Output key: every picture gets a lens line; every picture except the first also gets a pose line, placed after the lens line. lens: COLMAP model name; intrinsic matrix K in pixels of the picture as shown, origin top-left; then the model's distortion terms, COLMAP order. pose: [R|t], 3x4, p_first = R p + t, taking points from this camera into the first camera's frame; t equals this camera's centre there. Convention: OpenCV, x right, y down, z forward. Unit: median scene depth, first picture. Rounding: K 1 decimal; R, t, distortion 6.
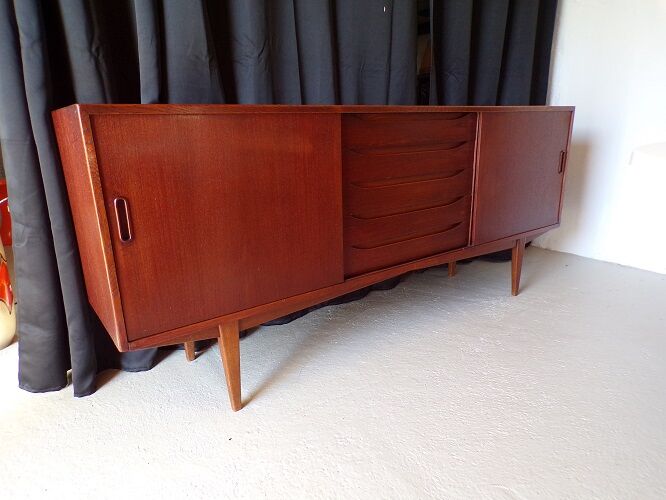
lens RADIAL K [[448.4, 0, 331.9], [0, 448.4, 262.7], [0, 0, 1]] dist [-0.002250, -0.001659]
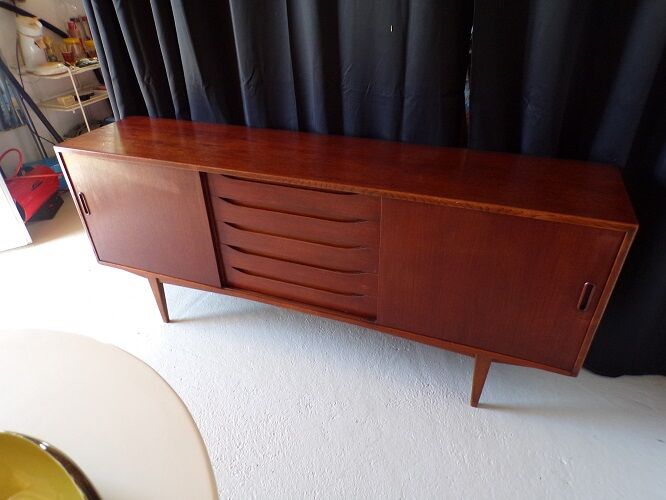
lens RADIAL K [[448.4, 0, 331.9], [0, 448.4, 262.7], [0, 0, 1]] dist [-0.002250, -0.001659]
pose [[0.535314, 0.479402, -0.695423, 1.059896], [-0.238504, 0.875611, 0.420025, -0.639223], [0.810280, -0.058984, 0.583067, 0.508078]]
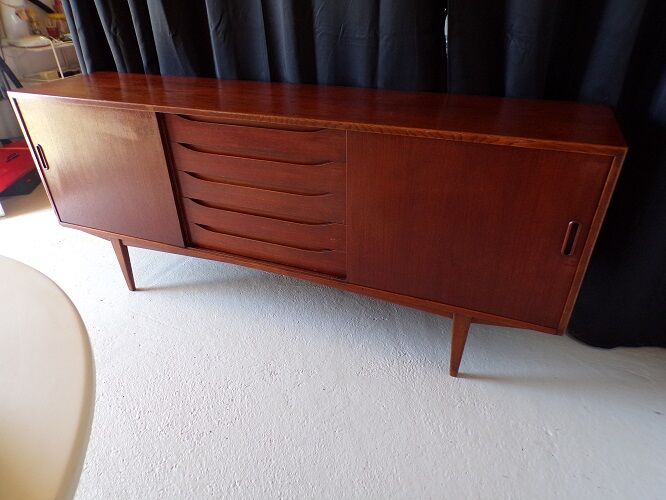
lens RADIAL K [[448.2, 0, 332.1], [0, 448.2, 261.0], [0, 0, 1]] dist [-0.001813, 0.000877]
pose [[0.522588, 0.470228, -0.711187, 1.106773], [-0.246503, 0.881861, 0.401942, -0.506735], [0.816173, -0.034741, 0.576762, 0.625804]]
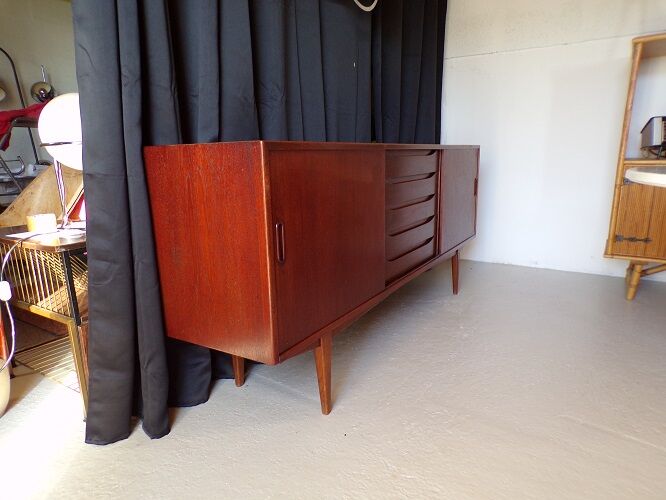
lens RADIAL K [[448.4, 0, 331.9], [0, 448.4, 262.7], [0, 0, 1]] dist [-0.002250, -0.001659]
pose [[0.927067, -0.085820, 0.364940, -0.529100], [0.112341, 0.992307, -0.052029, 0.018733], [-0.357667, 0.089232, 0.929576, -0.055695]]
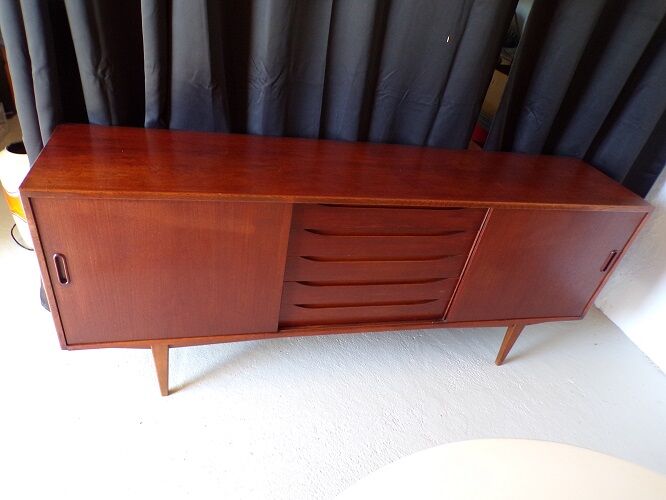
lens RADIAL K [[448.4, 0, 331.9], [0, 448.4, 262.7], [0, 0, 1]] dist [-0.002250, -0.001659]
pose [[0.904867, 0.365342, -0.218495, 0.323838], [-0.285541, 0.901582, 0.324987, -0.501576], [0.315723, -0.231681, 0.920132, 0.076663]]
